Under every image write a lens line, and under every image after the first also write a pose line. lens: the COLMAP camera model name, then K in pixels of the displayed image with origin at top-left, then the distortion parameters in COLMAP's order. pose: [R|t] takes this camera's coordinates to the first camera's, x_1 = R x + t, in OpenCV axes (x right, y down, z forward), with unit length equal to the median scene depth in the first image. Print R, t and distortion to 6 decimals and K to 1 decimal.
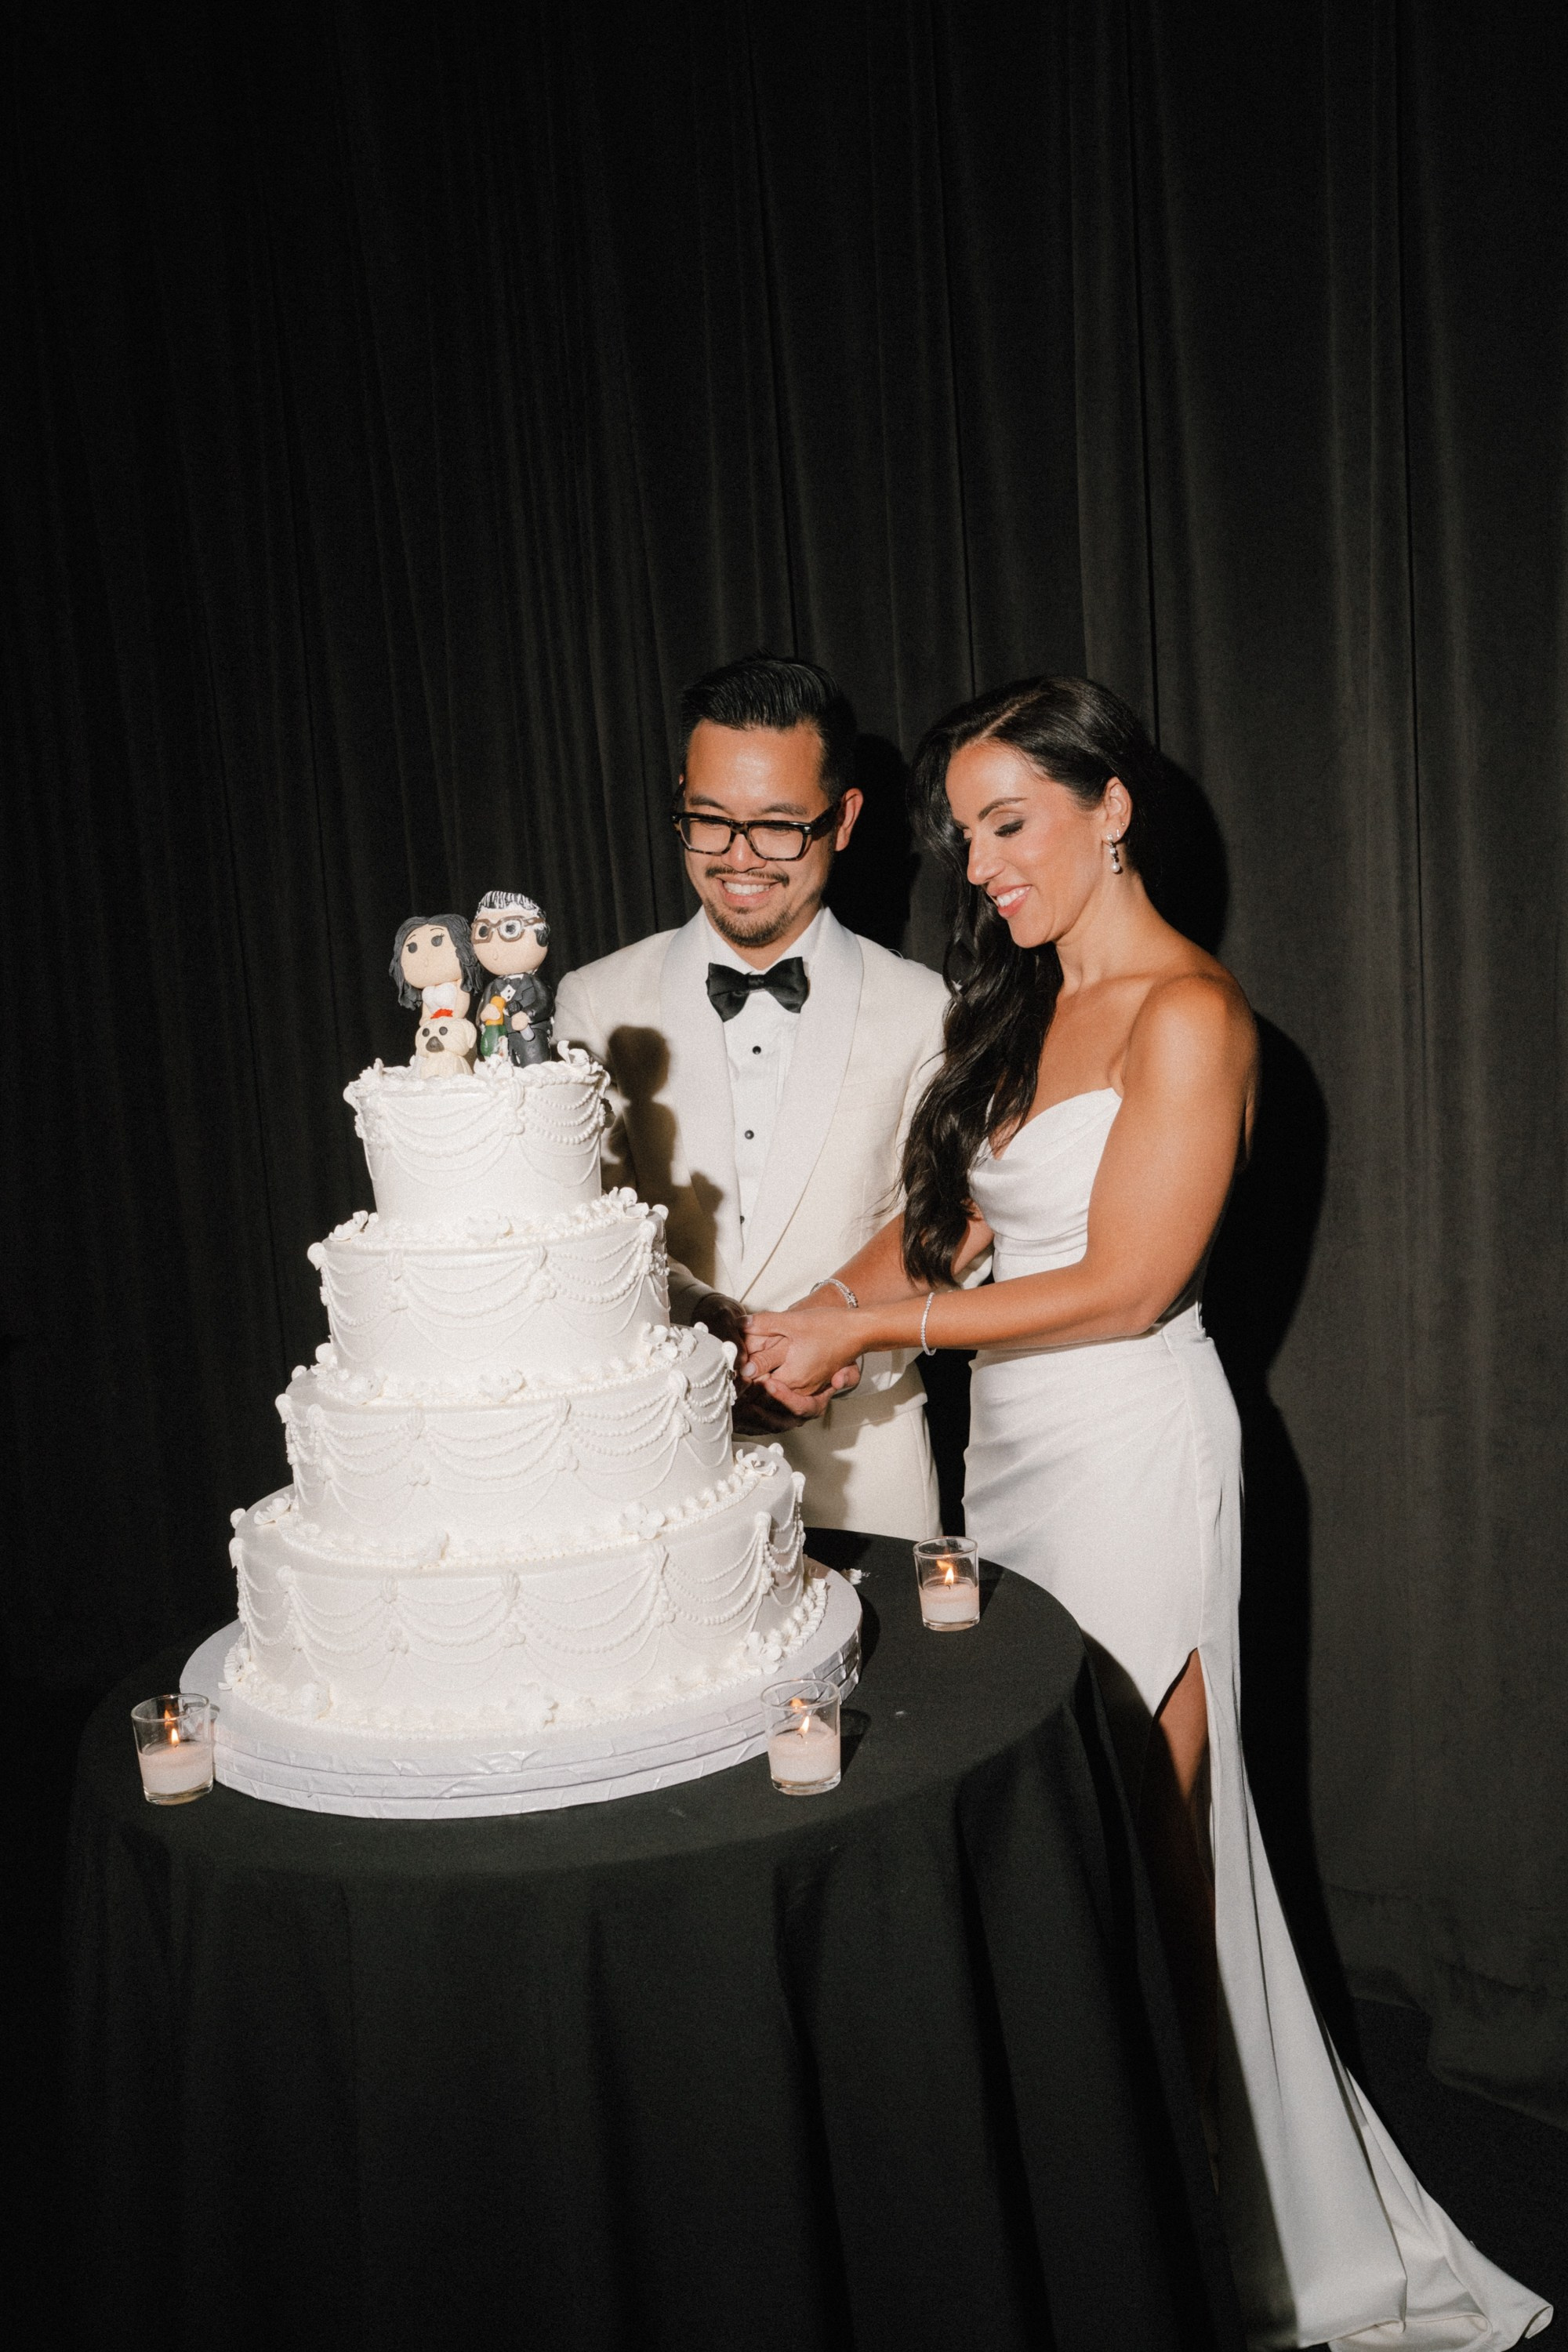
lens RADIAL K [[2307.0, 0, 775.2], [0, 2307.0, 1183.3], [0, 0, 1]] dist [0.001827, 0.042848]
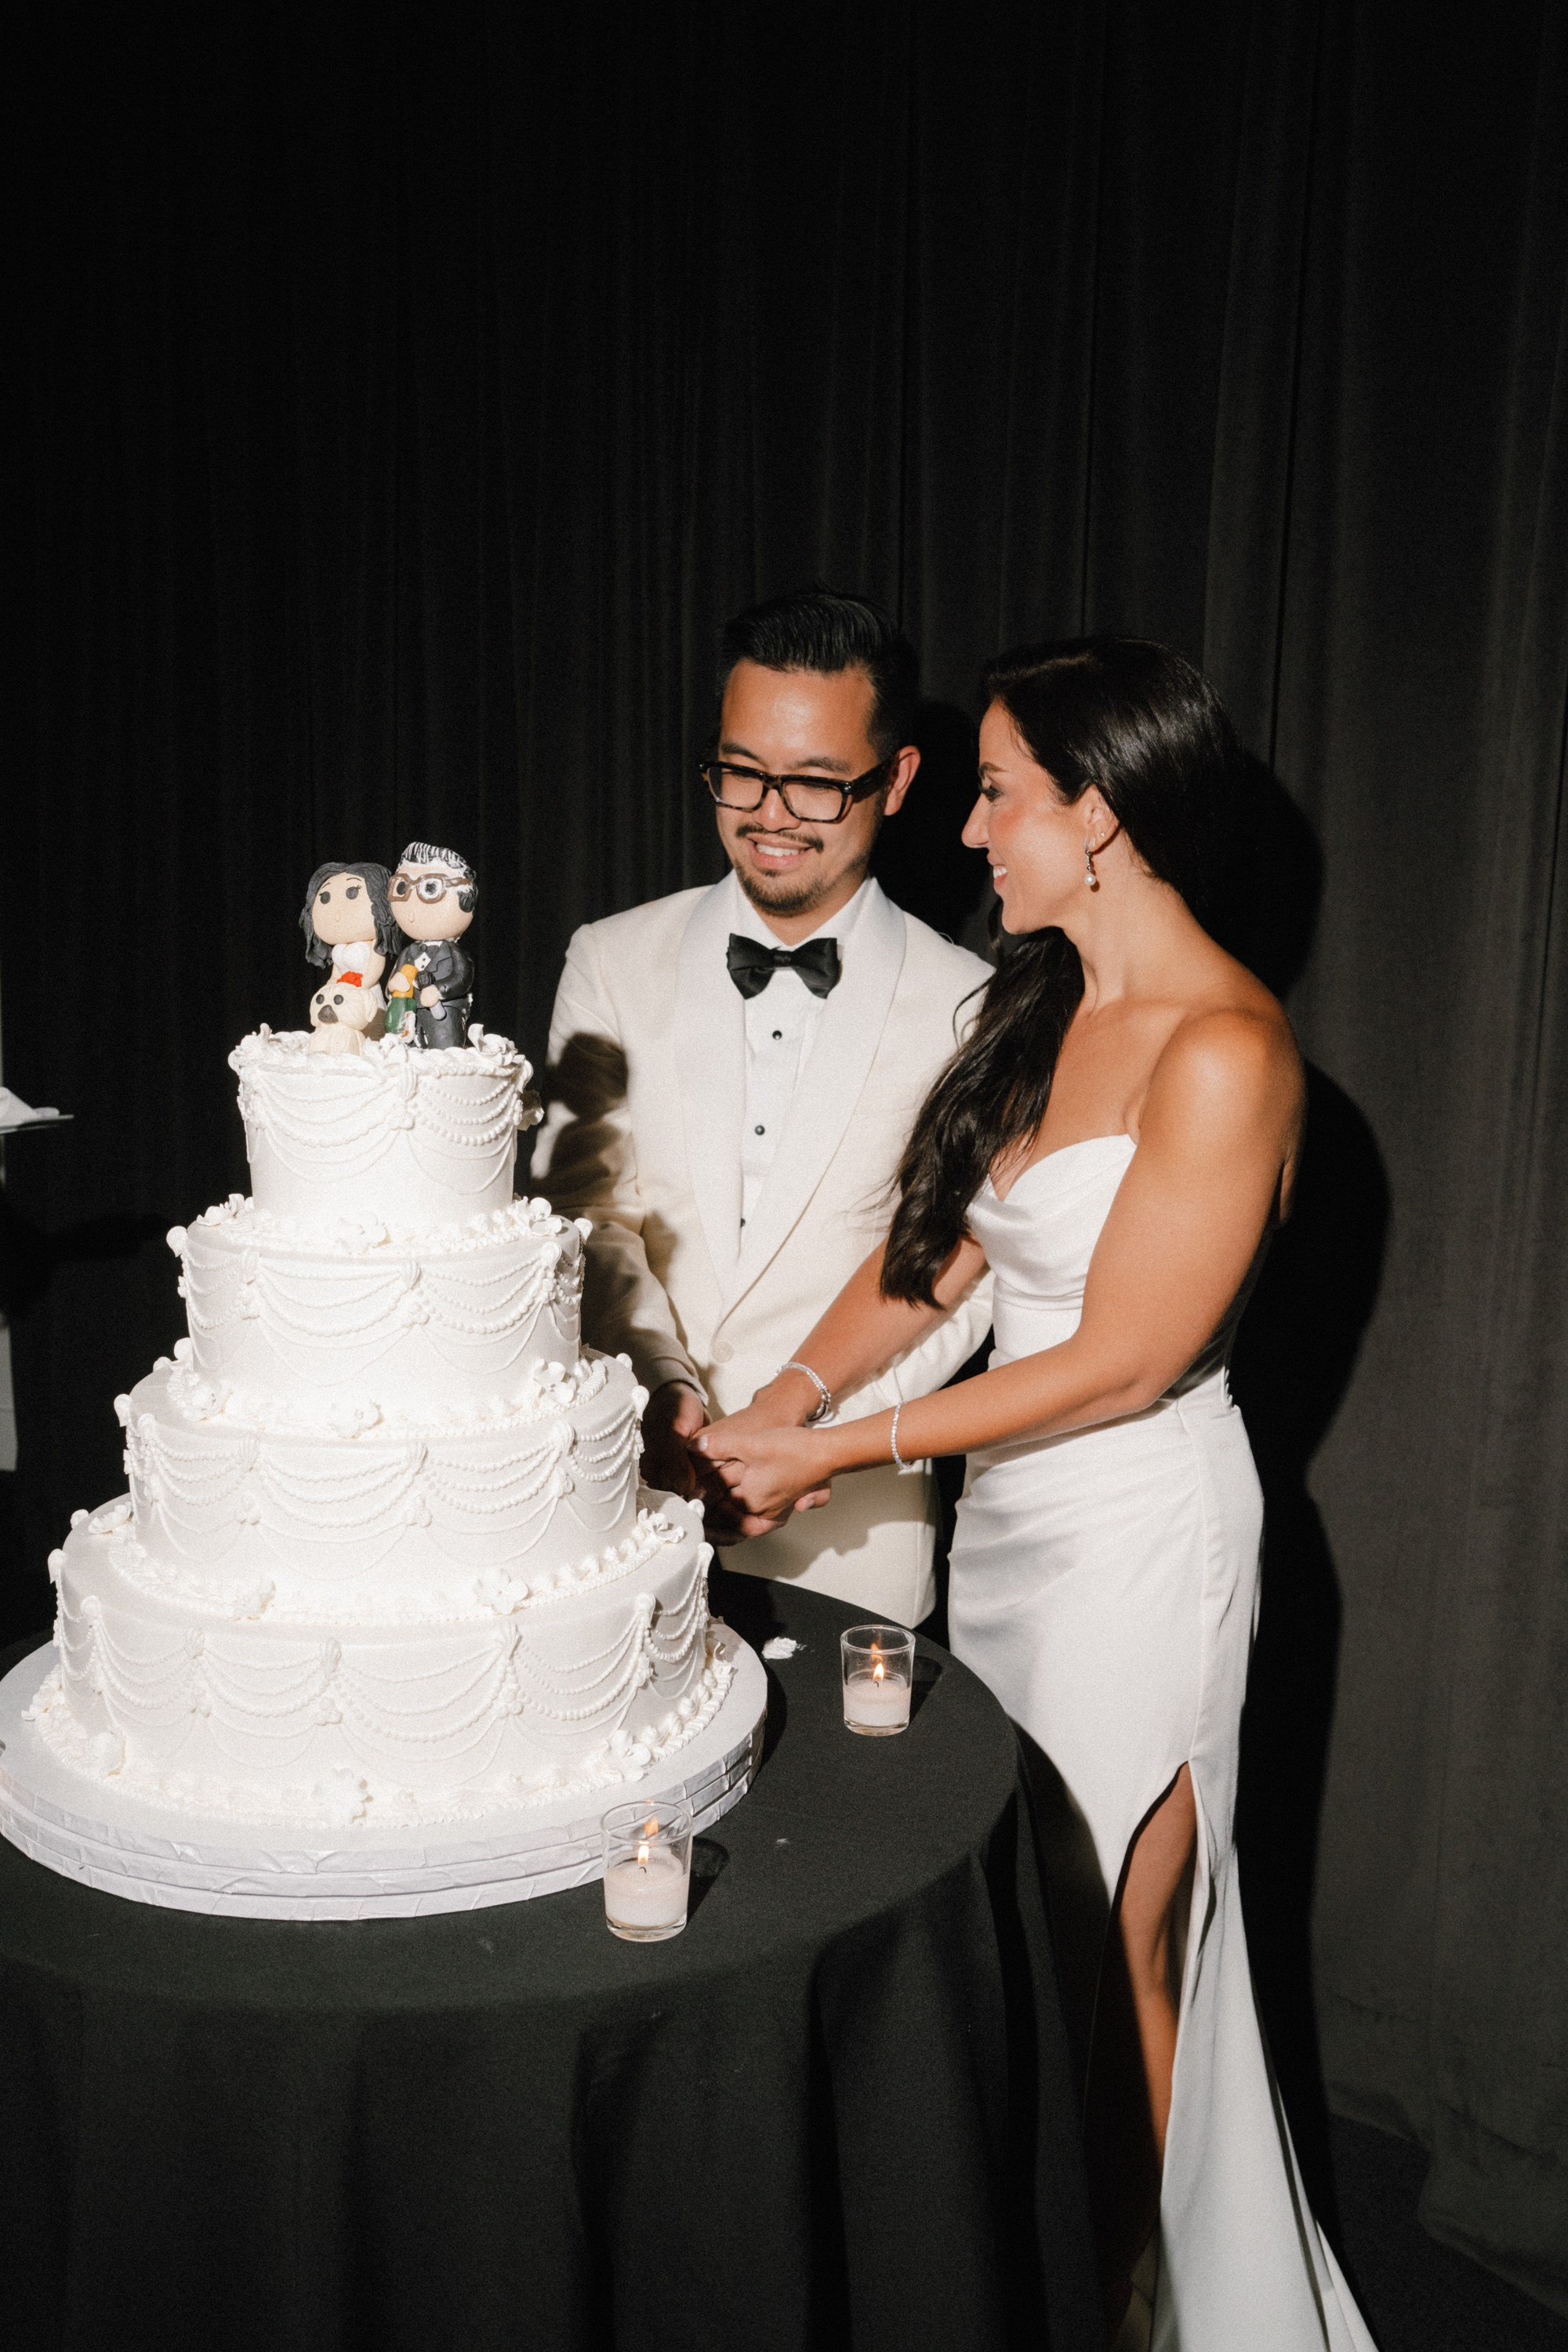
lens RADIAL K [[2307.0, 0, 775.2], [0, 2307.0, 1183.3], [0, 0, 1]] dist [0.001827, 0.042848]
pose [[0.992506, 0.102633, -0.066322, 0.081410], [-0.100244, 0.994221, 0.038406, -0.046318], [0.069881, -0.031470, 0.997059, 0.143528]]
